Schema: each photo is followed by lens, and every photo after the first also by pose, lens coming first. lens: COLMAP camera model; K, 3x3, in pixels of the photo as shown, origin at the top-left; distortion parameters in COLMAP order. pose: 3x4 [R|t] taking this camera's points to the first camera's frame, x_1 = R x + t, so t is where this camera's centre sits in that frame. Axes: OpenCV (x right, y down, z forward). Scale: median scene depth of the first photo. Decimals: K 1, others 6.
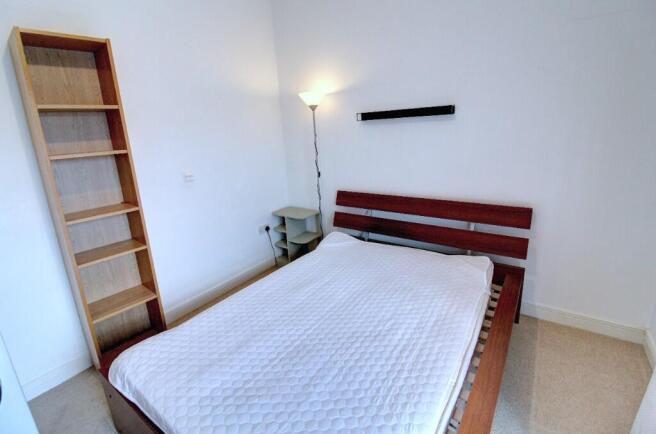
lens RADIAL K [[305.5, 0, 328.2], [0, 305.5, 216.4], [0, 0, 1]] dist [-0.005385, -0.006199]
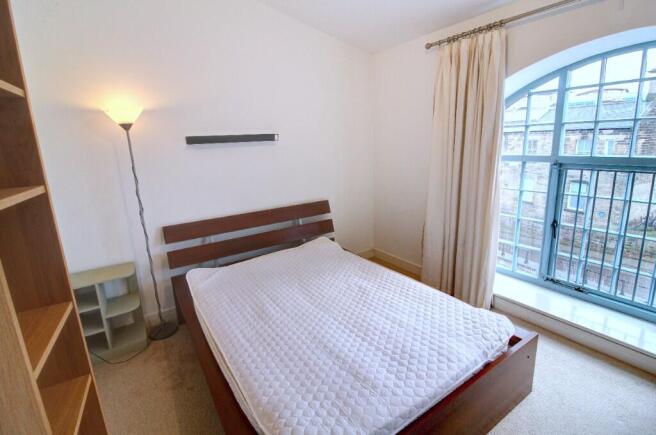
lens RADIAL K [[305.5, 0, 343.5], [0, 305.5, 203.5], [0, 0, 1]] dist [-0.005385, -0.006199]
pose [[0.329254, -0.148846, 0.932436, -0.632916], [0.286718, 0.956632, 0.051464, -0.051769], [-0.899658, 0.250402, 0.357652, 0.281538]]
